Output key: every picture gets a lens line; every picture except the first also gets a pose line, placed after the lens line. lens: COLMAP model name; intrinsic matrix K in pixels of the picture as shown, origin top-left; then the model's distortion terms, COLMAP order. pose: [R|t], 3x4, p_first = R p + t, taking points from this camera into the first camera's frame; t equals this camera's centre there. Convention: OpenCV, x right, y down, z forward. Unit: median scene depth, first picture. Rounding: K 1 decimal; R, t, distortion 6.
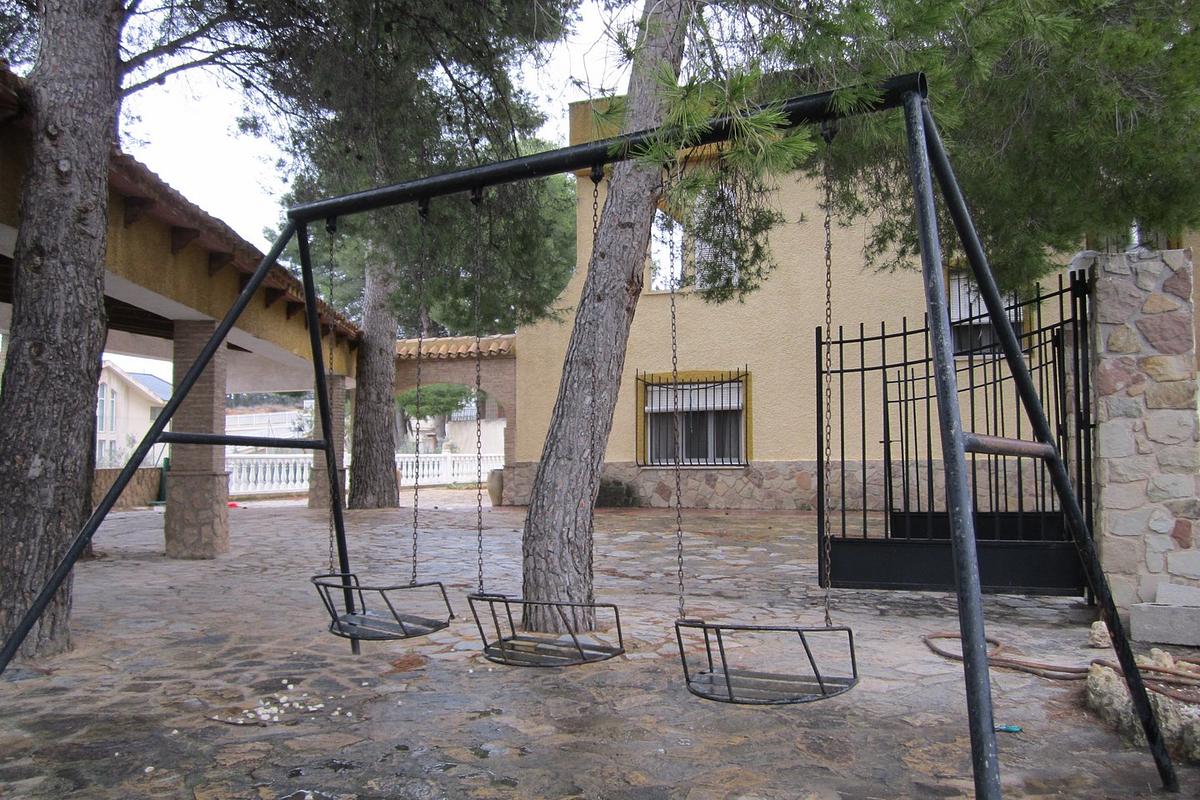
lens RADIAL K [[984.8, 0, 602.8], [0, 984.8, 396.8], [0, 0, 1]] dist [-0.055140, 0.021656]
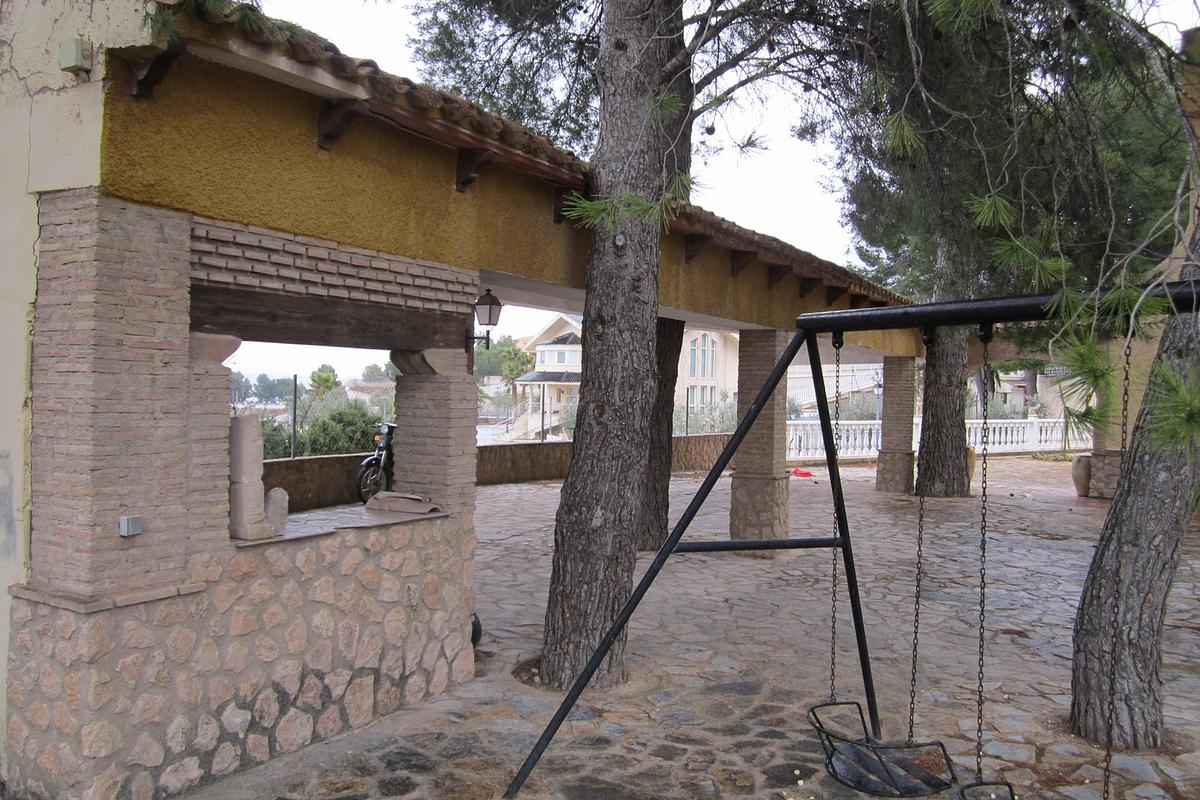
lens RADIAL K [[984.8, 0, 604.8], [0, 984.8, 401.0], [0, 0, 1]] dist [-0.055140, 0.021656]
pose [[0.837200, 0.025962, -0.546281, 0.039108], [0.007844, 0.998200, 0.059460, -0.121396], [0.546841, -0.054065, 0.835489, 0.052623]]
